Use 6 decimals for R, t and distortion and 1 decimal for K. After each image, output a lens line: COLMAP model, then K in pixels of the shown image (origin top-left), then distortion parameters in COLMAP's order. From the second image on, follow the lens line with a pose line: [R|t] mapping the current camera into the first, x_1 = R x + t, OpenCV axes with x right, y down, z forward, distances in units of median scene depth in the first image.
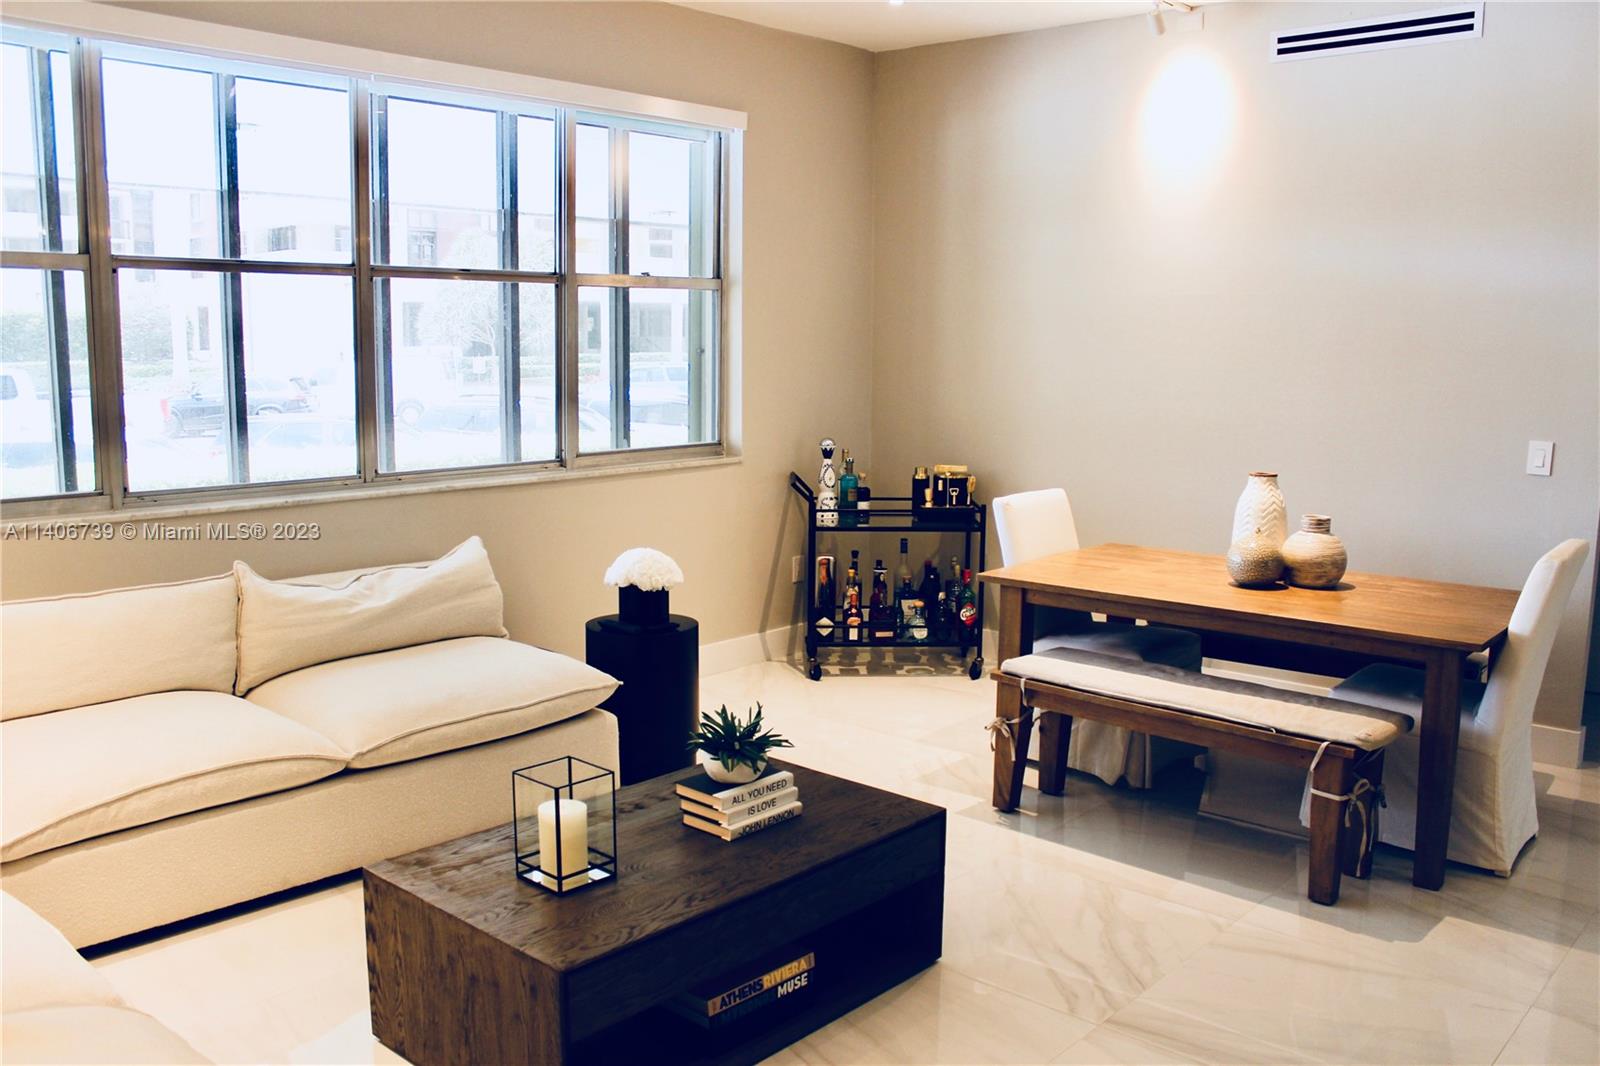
lens RADIAL K [[1355.8, 0, 805.7], [0, 1355.8, 515.7], [0, 0, 1]] dist [-0.147690, 0.116183]
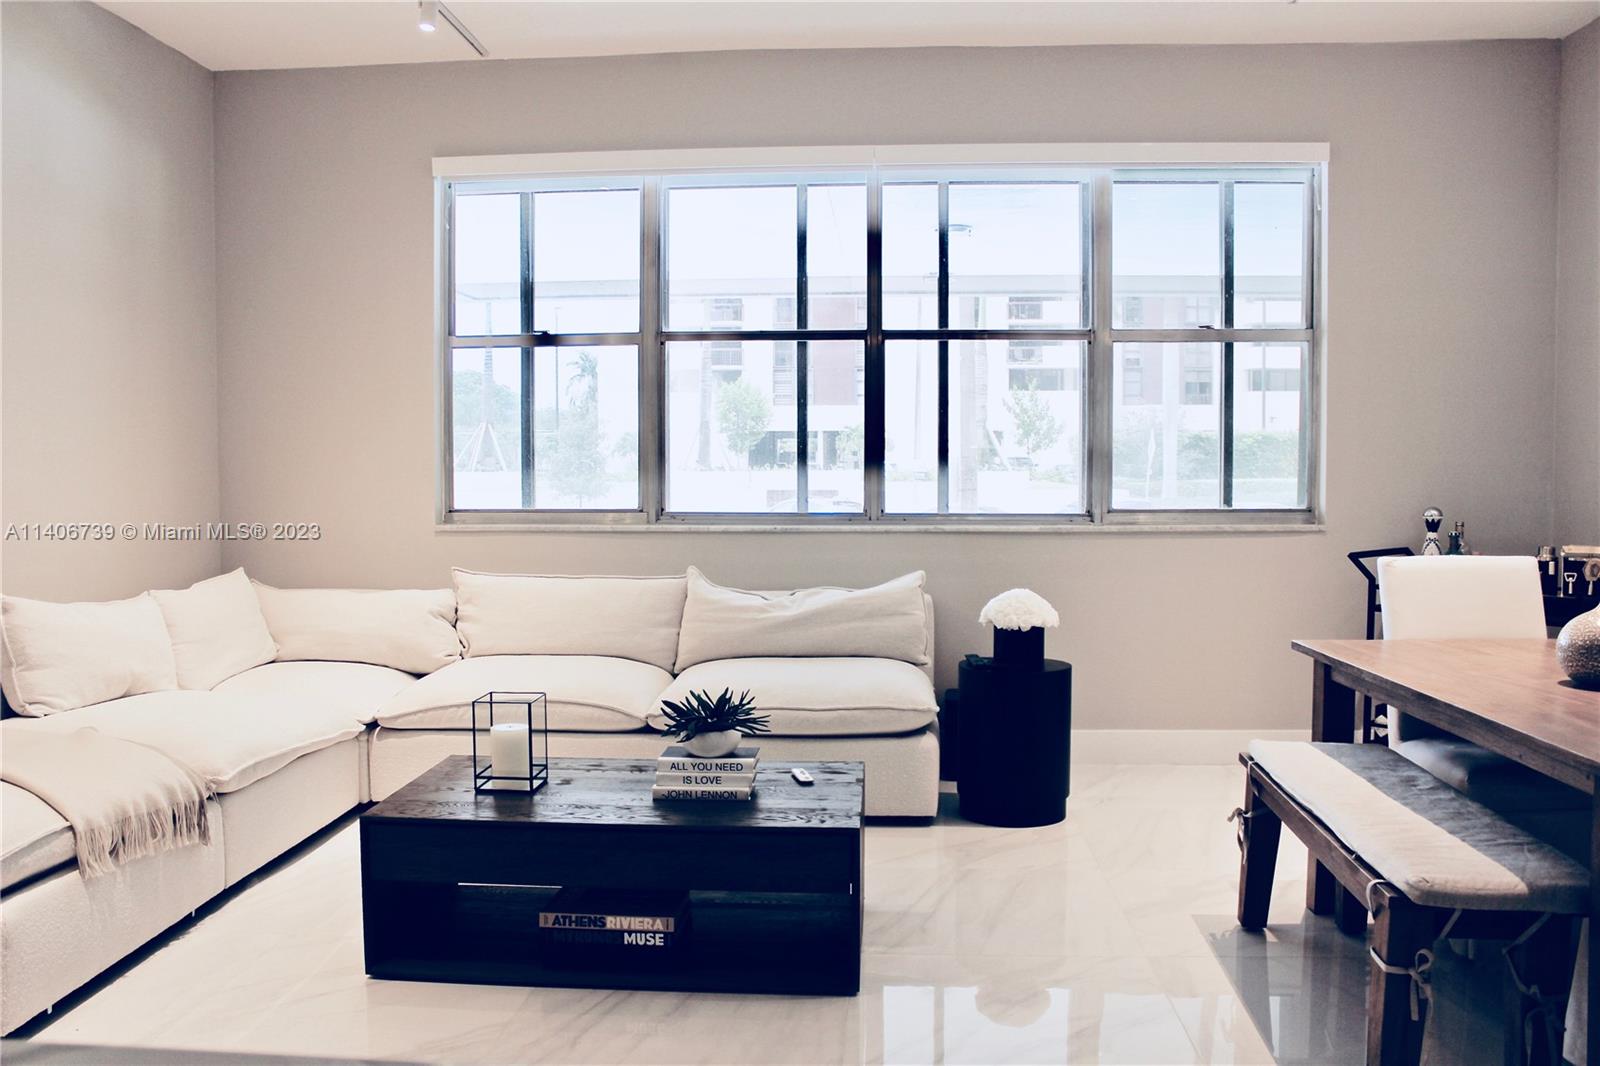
lens RADIAL K [[1355.8, 0, 794.1], [0, 1355.8, 530.3], [0, 0, 1]] dist [-0.147690, 0.116183]
pose [[0.613205, 0.029635, -0.789368, 0.624416], [-0.096250, 0.994653, -0.037427, 0.038191], [0.784038, 0.098927, 0.612779, 0.282243]]
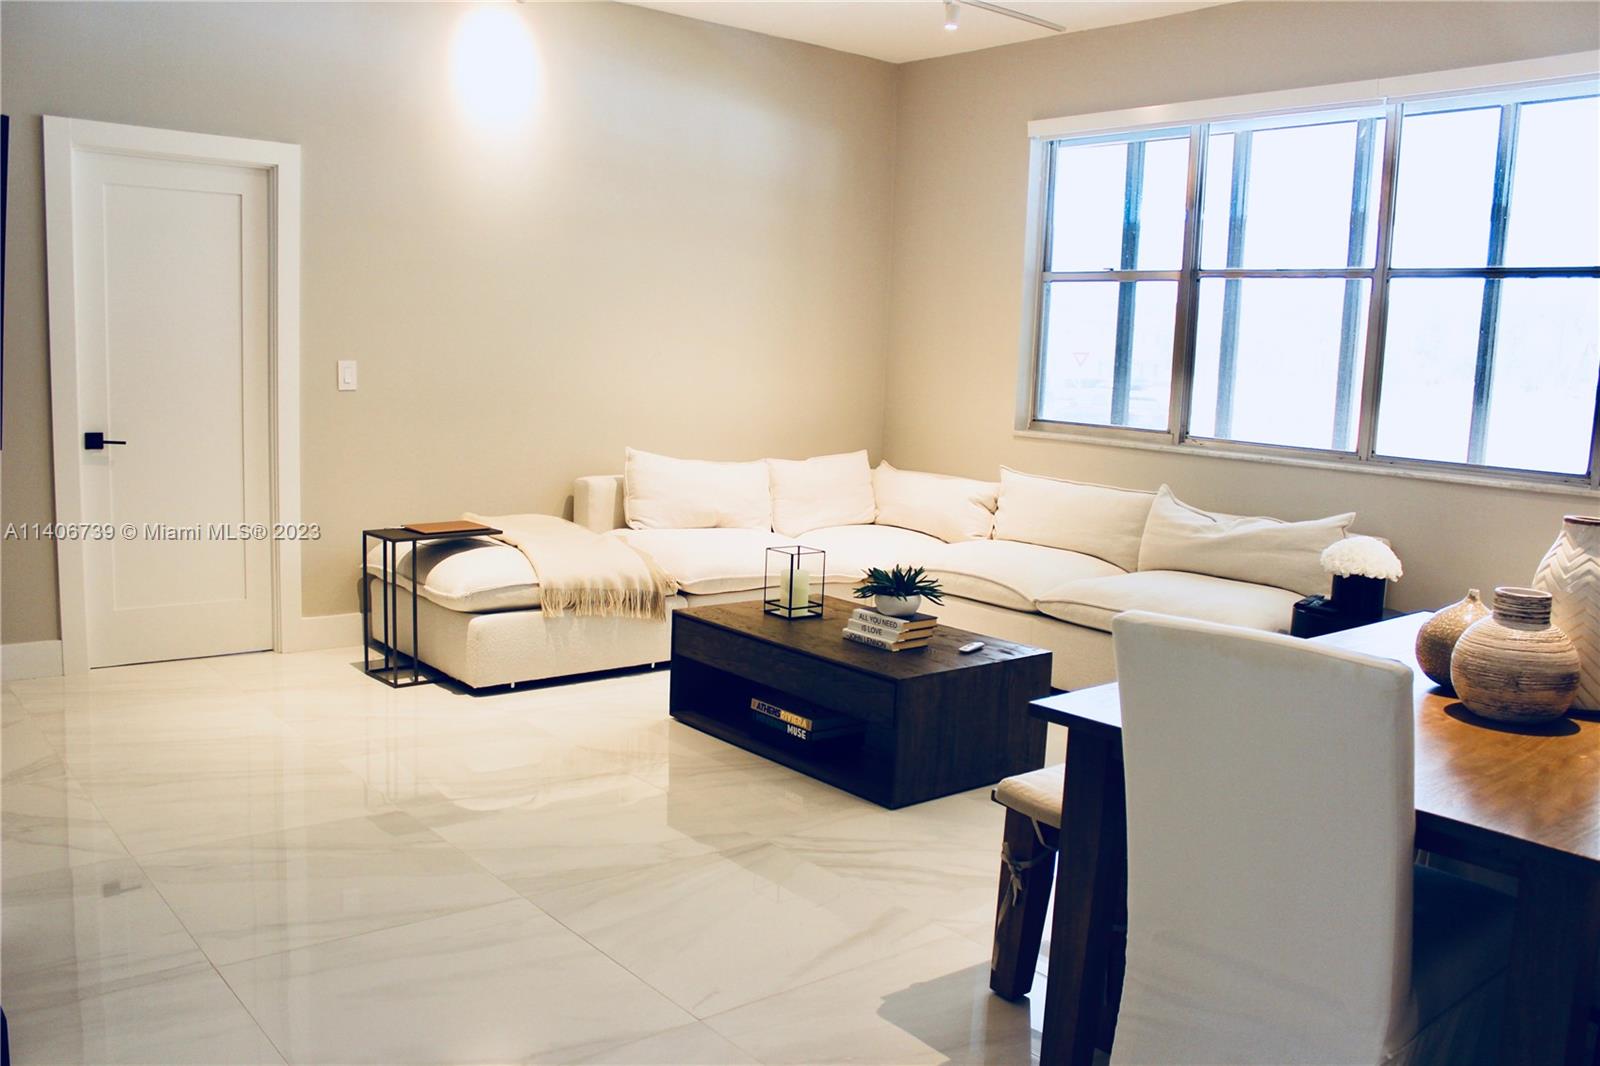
lens RADIAL K [[1355.8, 0, 809.6], [0, 1355.8, 531.5], [0, 0, 1]] dist [-0.147690, 0.116183]
pose [[-0.147533, 0.118622, -0.981918, 0.987395], [-0.171327, 0.974709, 0.143493, -0.054456], [0.974105, 0.189398, -0.123478, 0.802853]]
